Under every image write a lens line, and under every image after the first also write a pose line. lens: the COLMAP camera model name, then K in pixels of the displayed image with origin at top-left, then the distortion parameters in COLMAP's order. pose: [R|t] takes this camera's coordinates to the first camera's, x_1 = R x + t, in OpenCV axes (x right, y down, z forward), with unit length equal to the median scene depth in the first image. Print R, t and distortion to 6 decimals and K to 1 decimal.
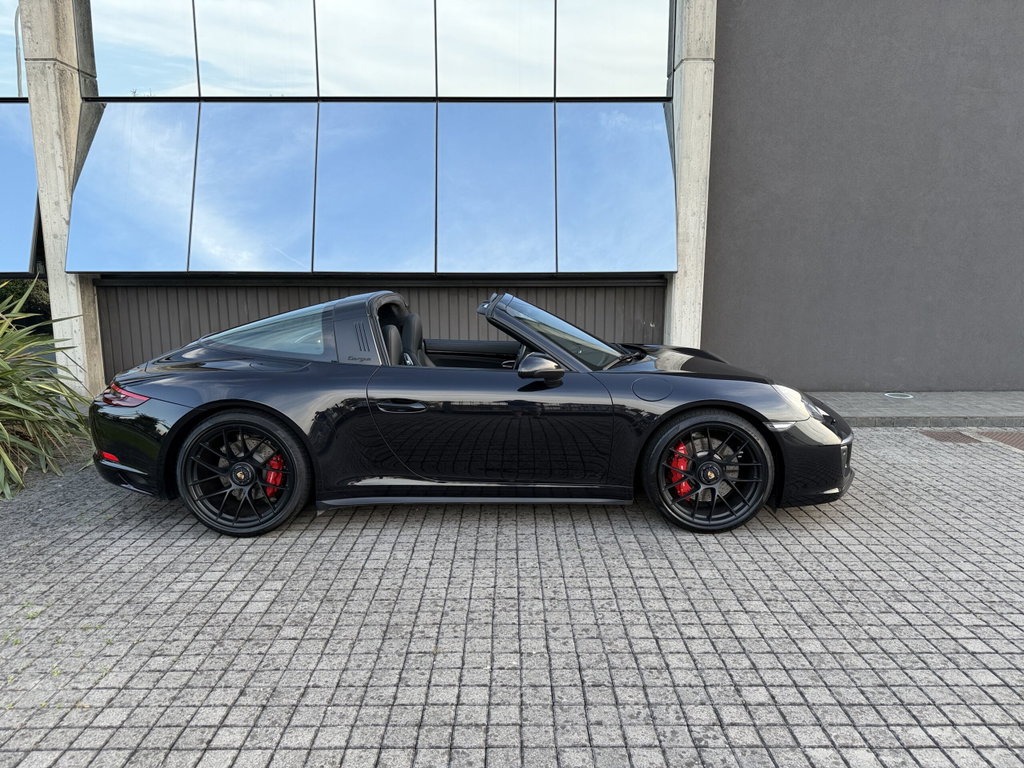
lens RADIAL K [[721.4, 0, 511.7], [0, 721.4, 384.4], [0, 0, 1]] dist [0.029044, -0.041455]
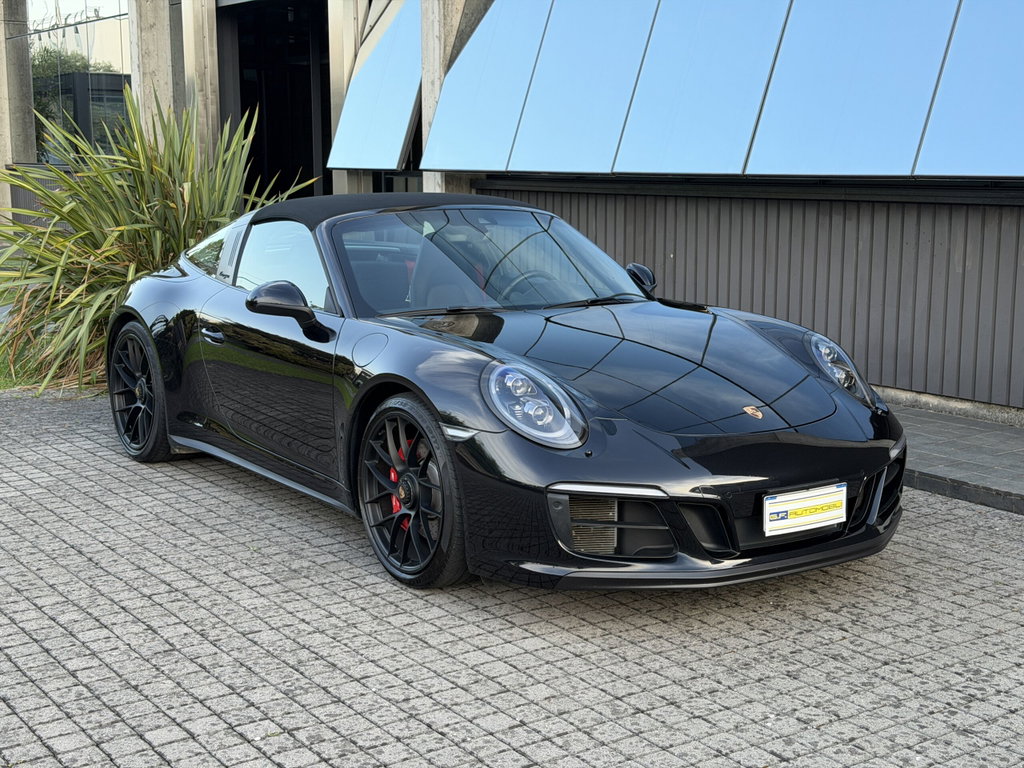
lens RADIAL K [[1418.0, 0, 518.8], [0, 1418.0, 384.6], [0, 0, 1]] dist [0.116107, 0.000000]
pose [[0.571942, 0.133372, -0.809379, 1.331013], [-0.138200, 0.988257, 0.065190, -0.065851], [0.808569, 0.074571, 0.583657, 0.331474]]
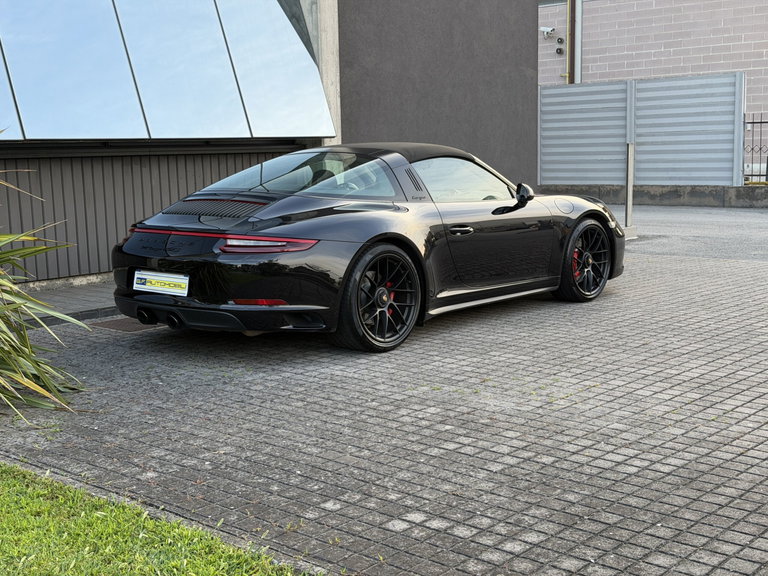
lens RADIAL K [[1063.5, 0, 377.2], [0, 1063.5, 286.9], [0, 0, 1]] dist [0.116107, 0.000000]
pose [[0.665432, -0.113027, 0.737851, -1.640093], [0.141604, 0.989635, 0.023890, 0.062943], [-0.732904, 0.088585, 0.674540, -0.167365]]
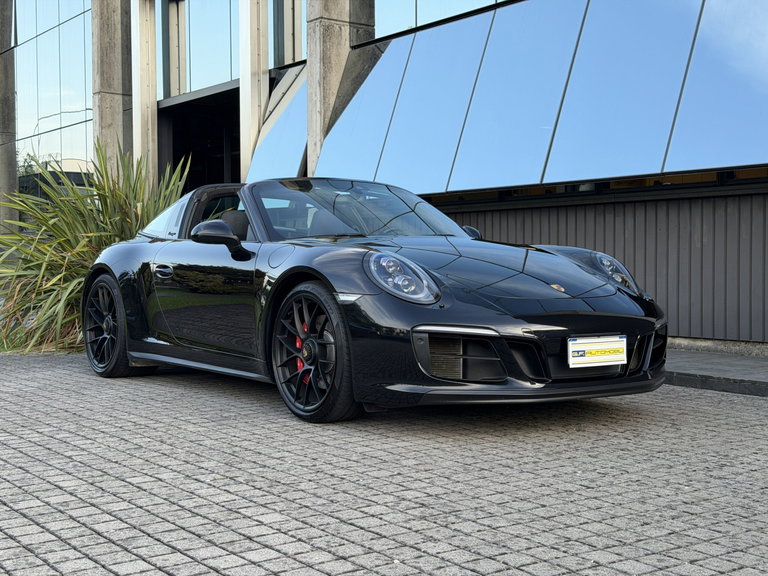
lens RADIAL K [[1063.5, 0, 381.6], [0, 1063.5, 288.1], [0, 0, 1]] dist [0.116107, 0.000000]
pose [[0.582534, 0.021691, -0.812517, 1.376959], [-0.133646, 0.988594, -0.069426, 0.124022], [0.801743, 0.149033, 0.578789, 0.298941]]
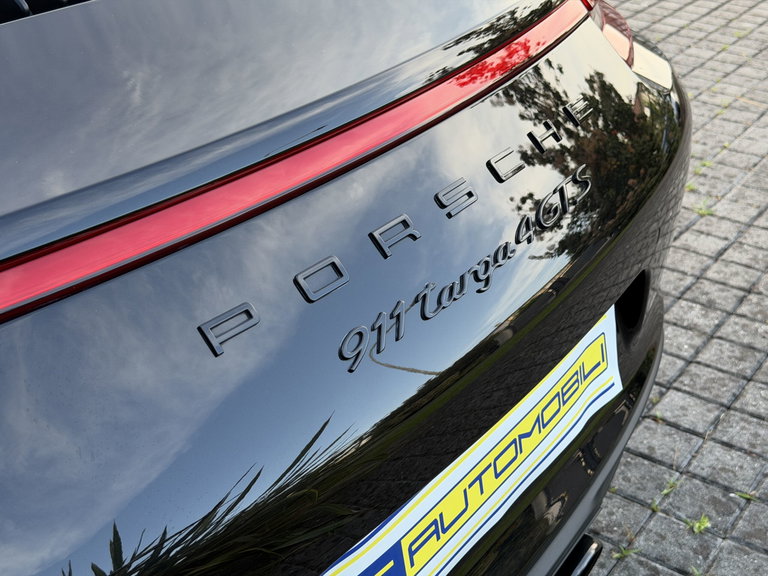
lens RADIAL K [[1063.5, 0, 383.6], [0, 1063.5, 288.4], [0, 0, 1]] dist [0.116107, 0.000000]
pose [[-0.815383, -0.286037, 0.503322, -0.722004], [0.093585, 0.792853, 0.602185, -0.132303], [-0.571307, 0.538115, -0.619710, 1.350068]]
